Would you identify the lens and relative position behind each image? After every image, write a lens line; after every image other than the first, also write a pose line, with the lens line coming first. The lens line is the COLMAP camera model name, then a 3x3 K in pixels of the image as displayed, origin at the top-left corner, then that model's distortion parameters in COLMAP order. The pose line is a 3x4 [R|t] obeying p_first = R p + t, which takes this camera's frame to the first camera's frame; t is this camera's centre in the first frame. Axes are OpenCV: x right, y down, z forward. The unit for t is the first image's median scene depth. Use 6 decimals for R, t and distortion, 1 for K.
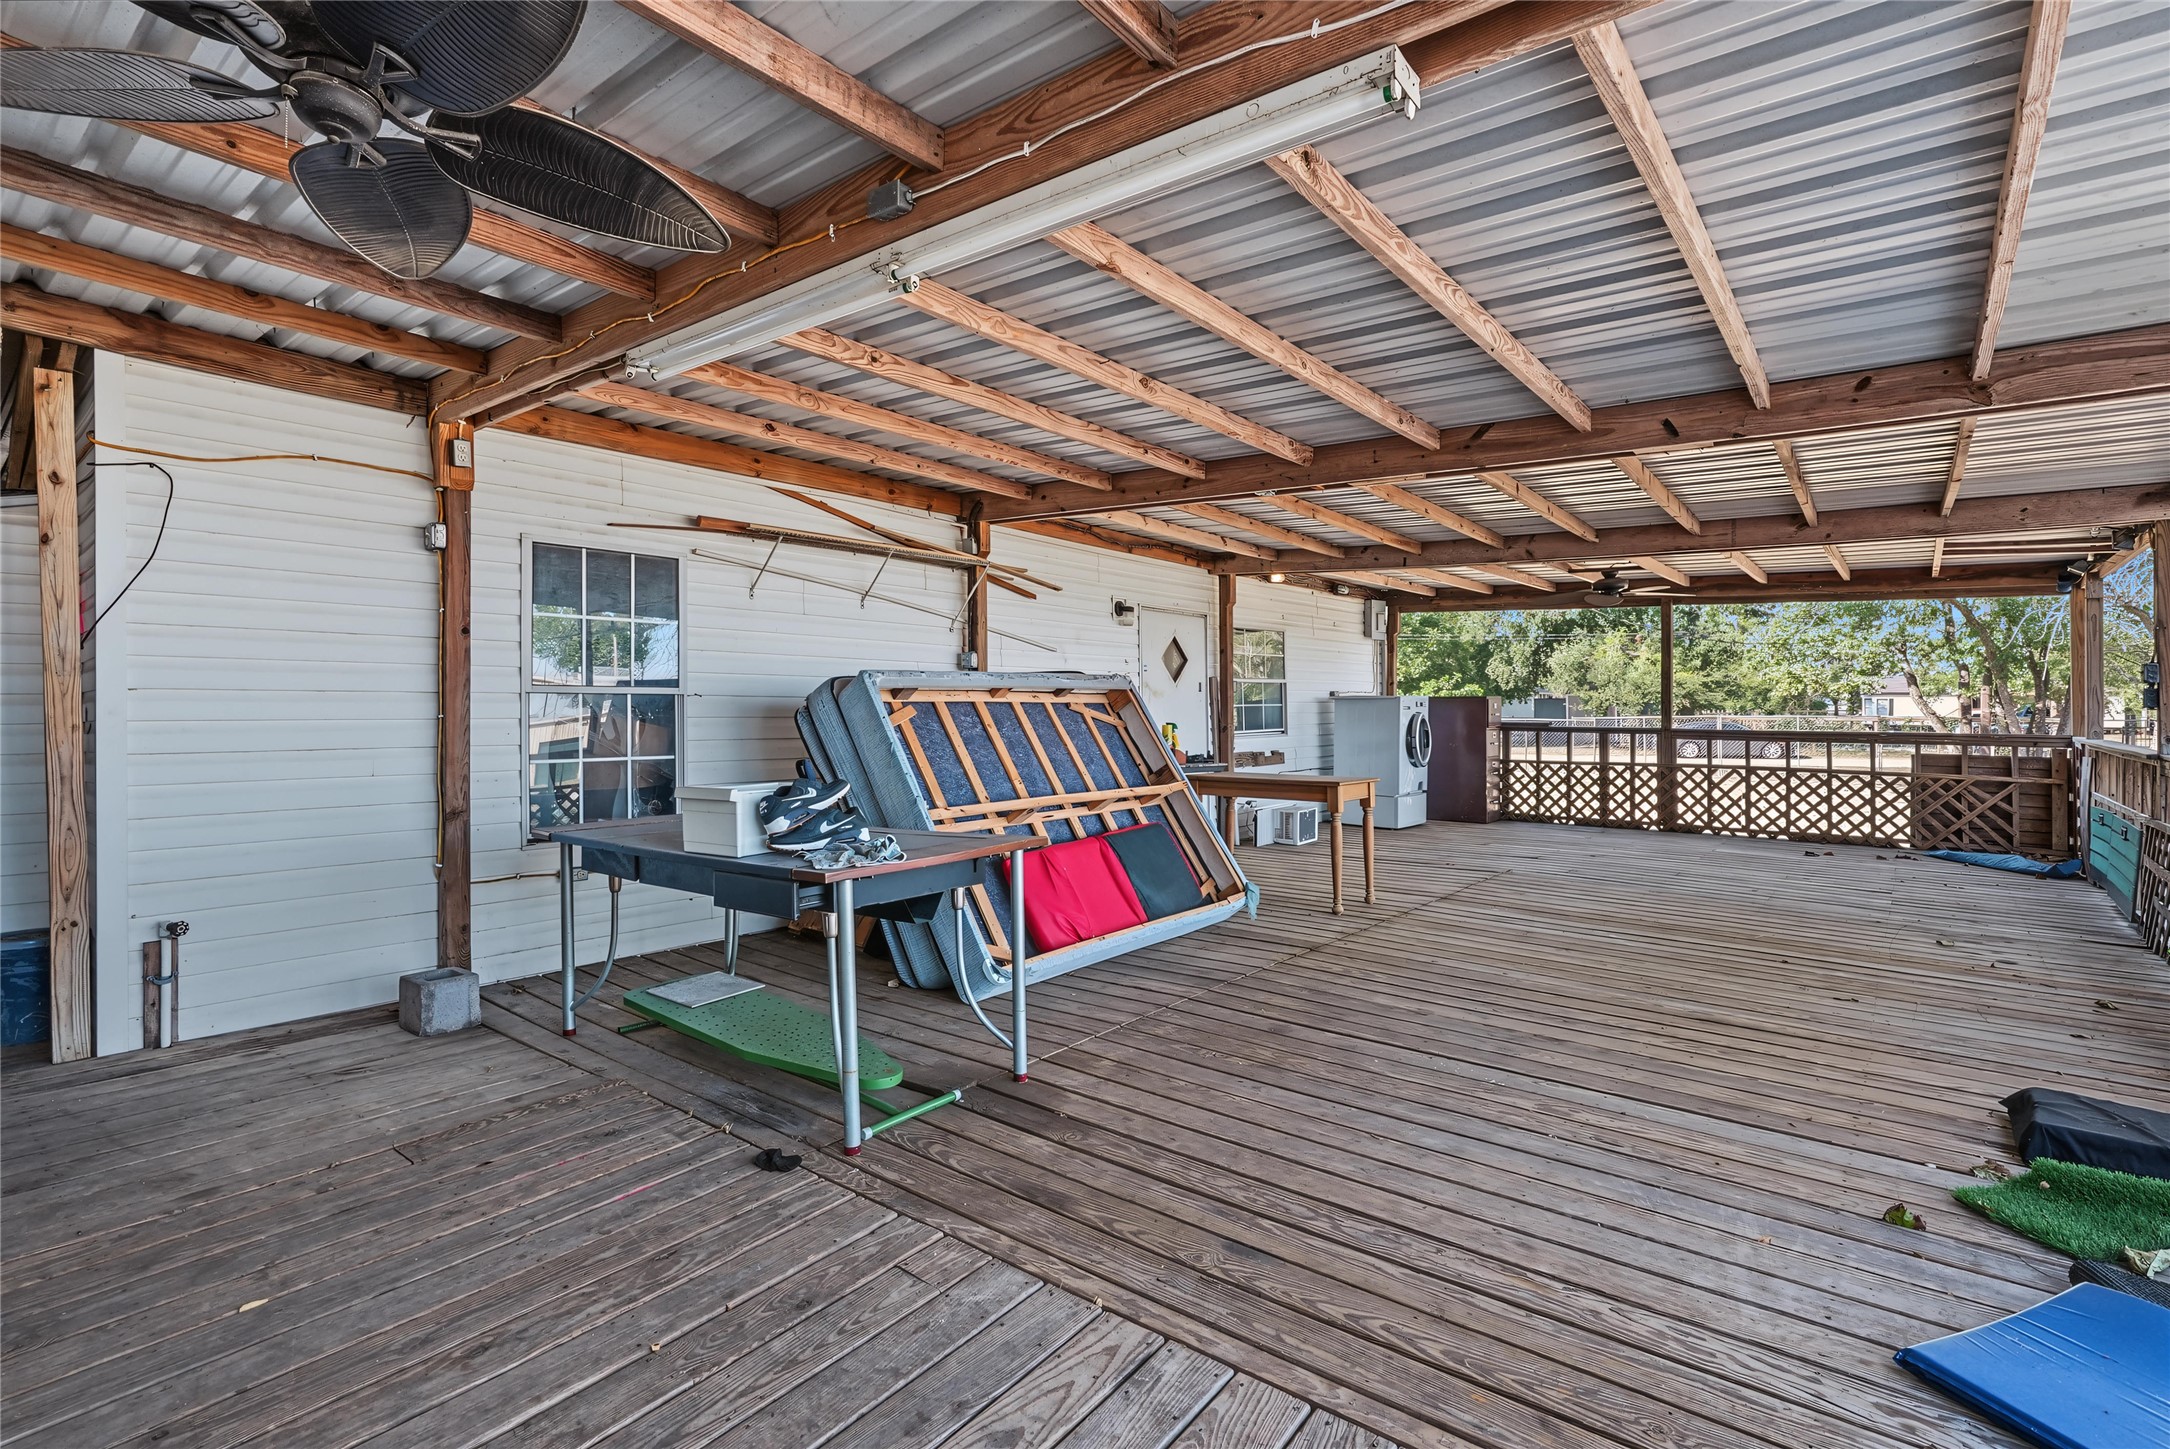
lens RADIAL K [[990.2, 0, 1092.6], [0, 990.2, 718.3], [0, 0, 1]] dist [-0.007534, 0.000455]
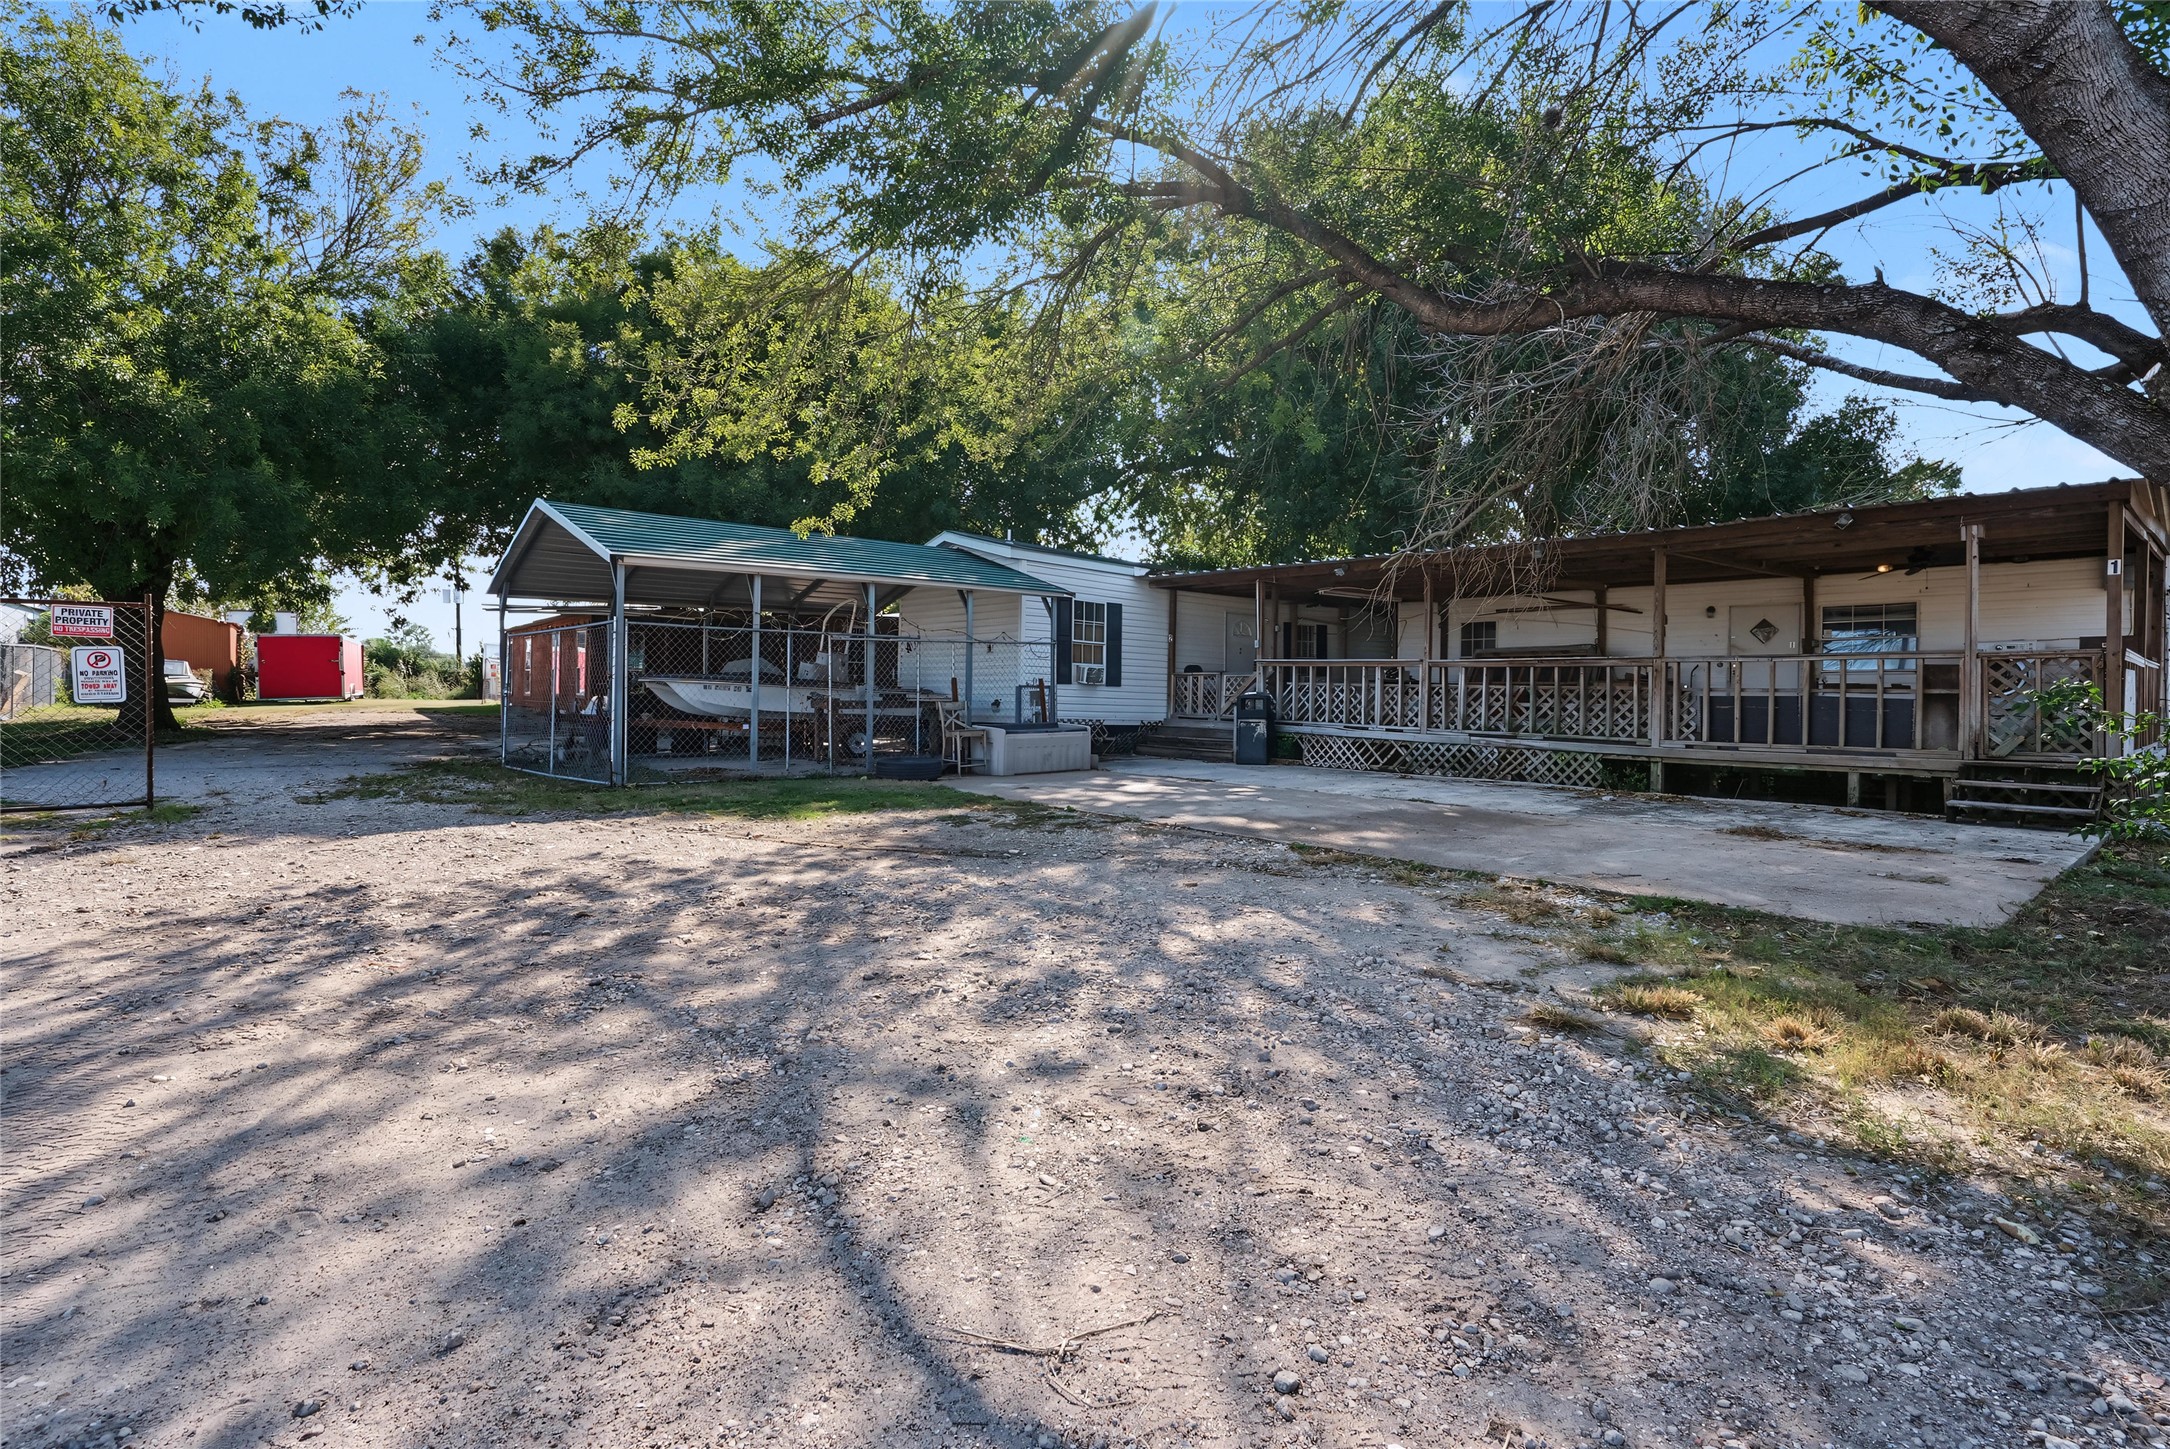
lens RADIAL K [[995.5, 0, 1089.6], [0, 995.5, 713.7], [0, 0, 1]] dist [-0.023653, 0.006755]
pose [[-0.190950, 0.013286, -0.981510, 3.256305], [-0.032980, 0.999257, 0.019943, 0.150328], [0.981046, 0.036178, -0.190370, 0.197569]]
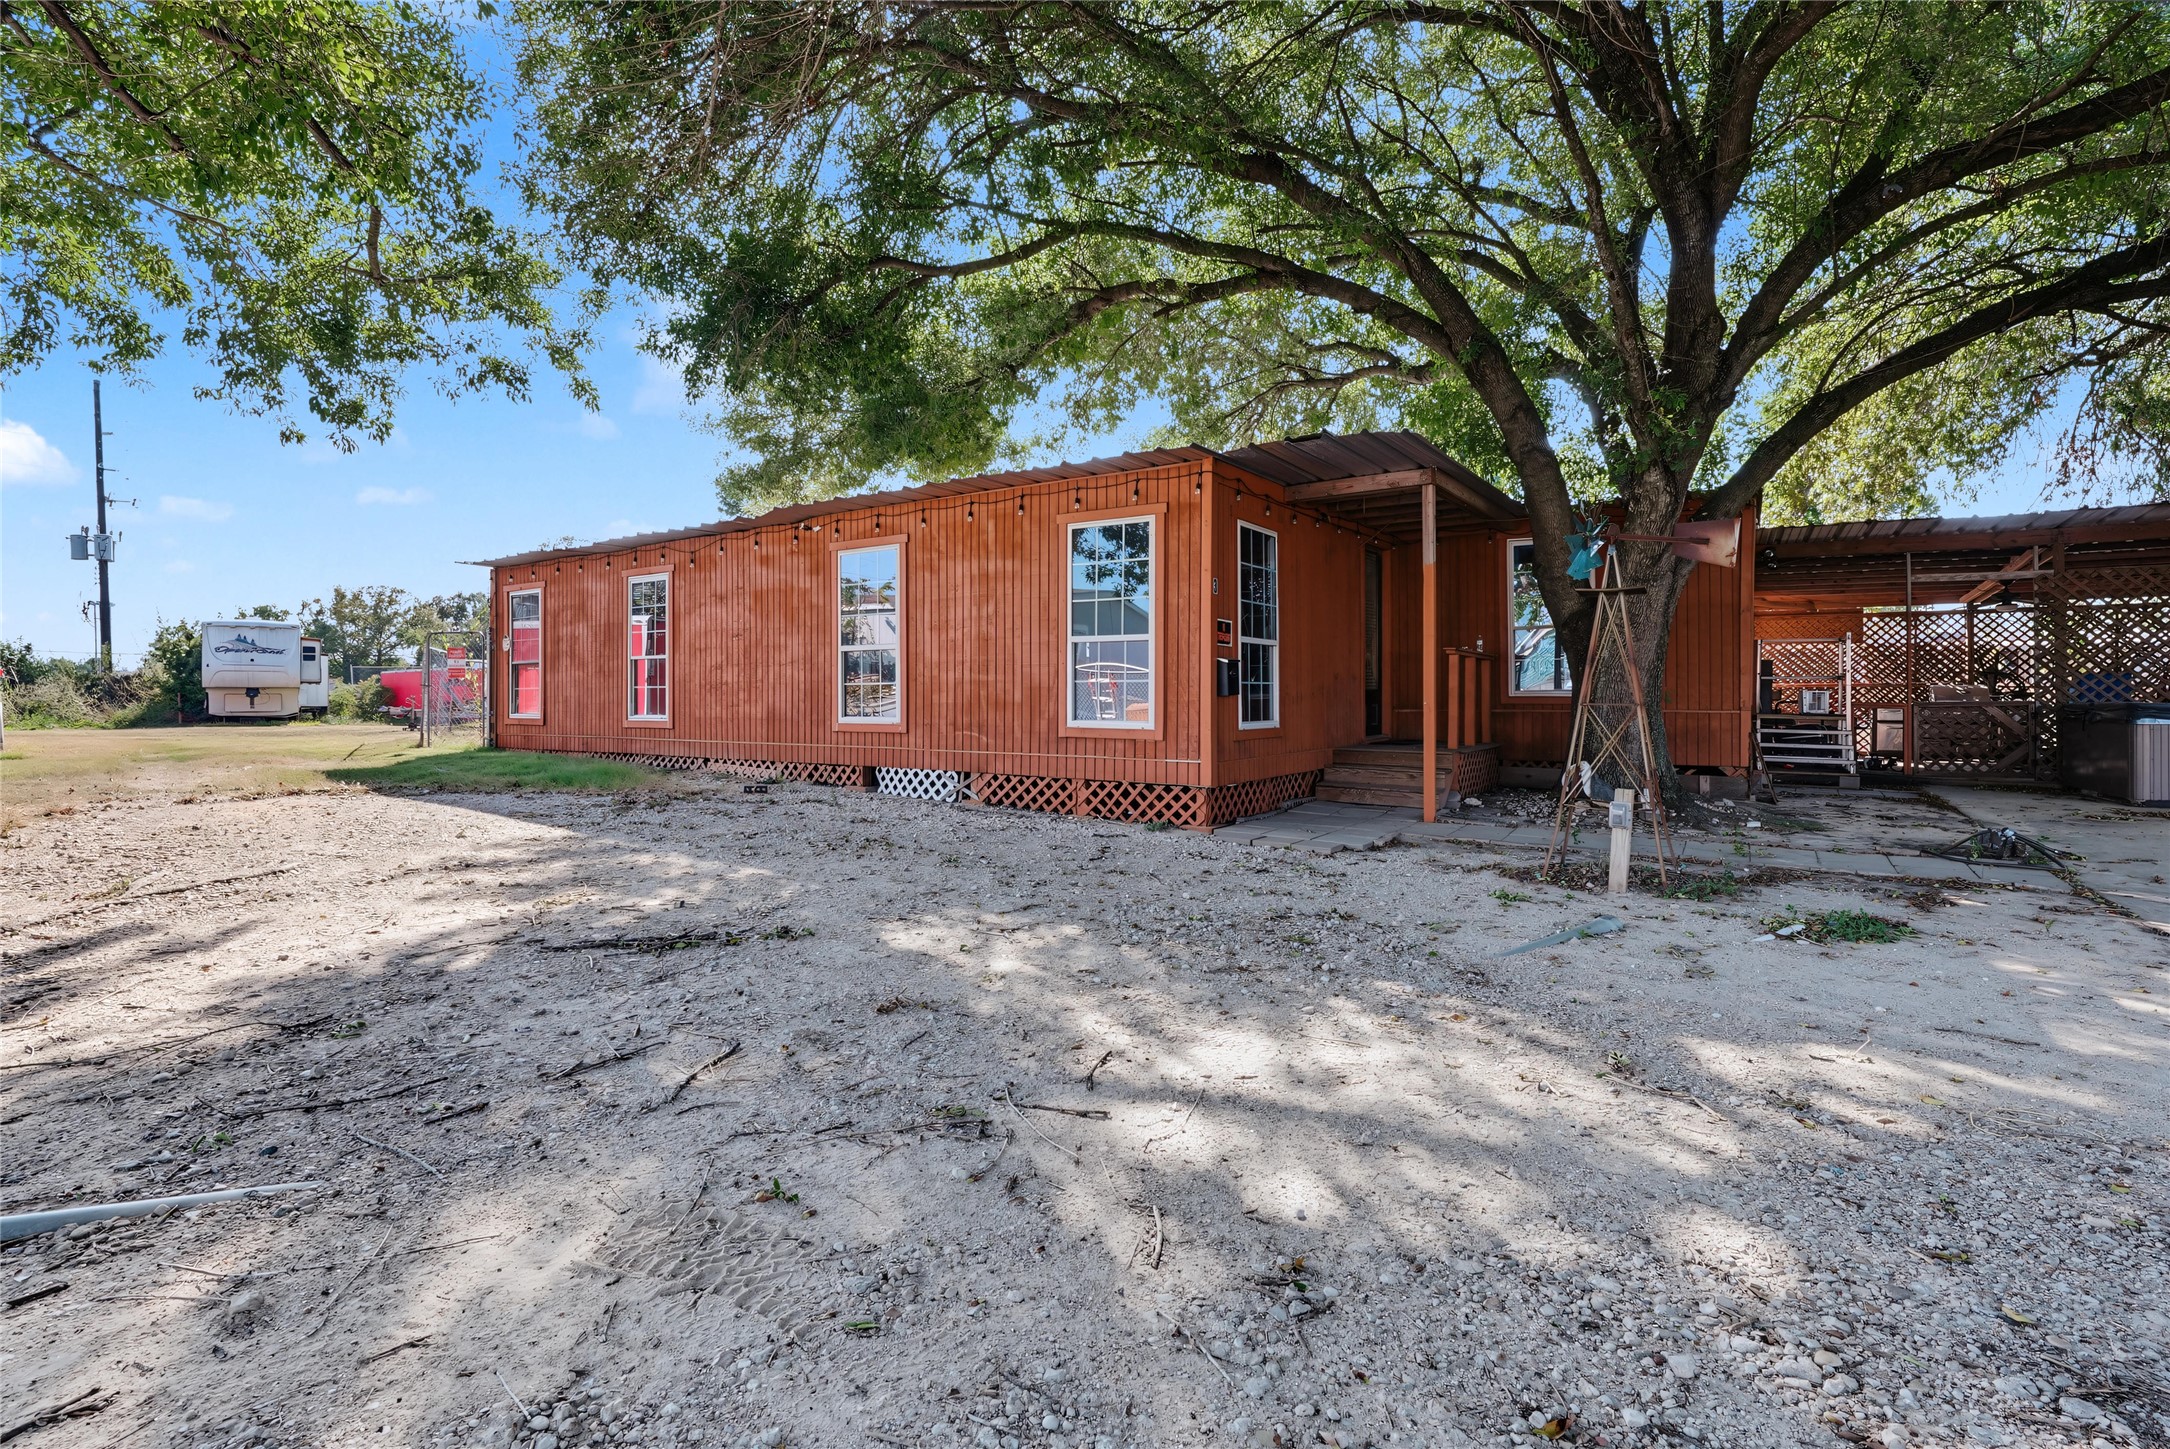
lens RADIAL K [[997.8, 0, 1084.1], [0, 997.8, 701.4], [0, 0, 1]] dist [-0.004083, 0.000351]
pose [[0.080003, 0.000250, -0.996795, 0.396820], [-0.015857, 0.999874, -0.001022, 0.205762], [0.996668, 0.015888, 0.079997, -3.466297]]
